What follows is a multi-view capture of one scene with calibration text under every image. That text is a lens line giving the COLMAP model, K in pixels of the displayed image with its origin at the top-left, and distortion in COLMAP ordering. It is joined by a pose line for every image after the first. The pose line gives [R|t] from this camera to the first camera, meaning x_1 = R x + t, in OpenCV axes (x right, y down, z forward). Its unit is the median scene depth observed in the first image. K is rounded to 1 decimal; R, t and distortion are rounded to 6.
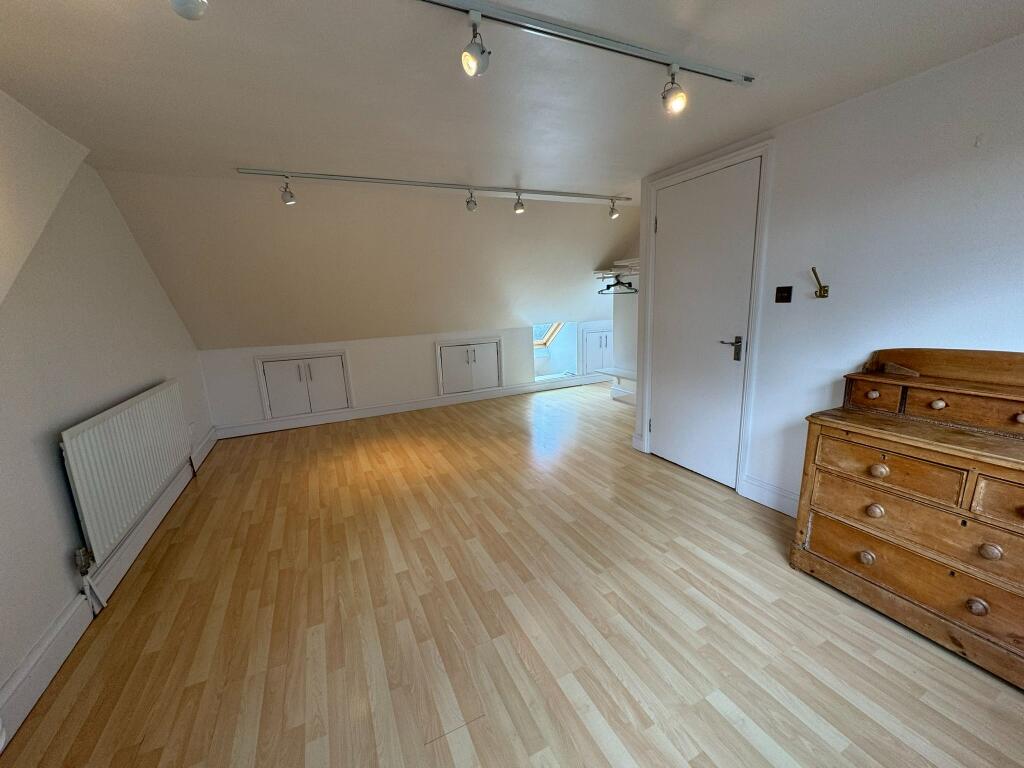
lens RADIAL K [[407.4, 0, 512.0], [0, 407.4, 384.0], [0, 0, 1]] dist [0.001300, 0.000190]
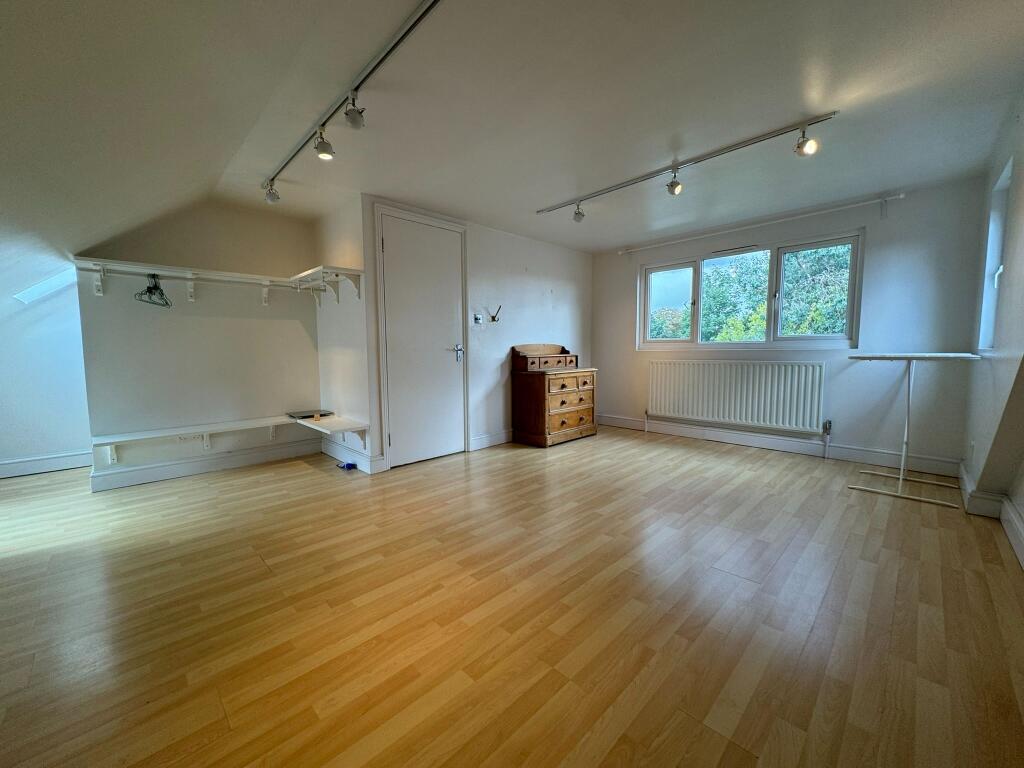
lens RADIAL K [[407.4, 0, 512.0], [0, 407.4, 384.0], [0, 0, 1]] dist [0.001300, 0.000190]
pose [[-0.322448, -0.037631, 0.945839, -0.896524], [0.214066, 0.970425, 0.111587, -0.099714], [-0.922064, 0.238453, -0.304856, 1.277055]]
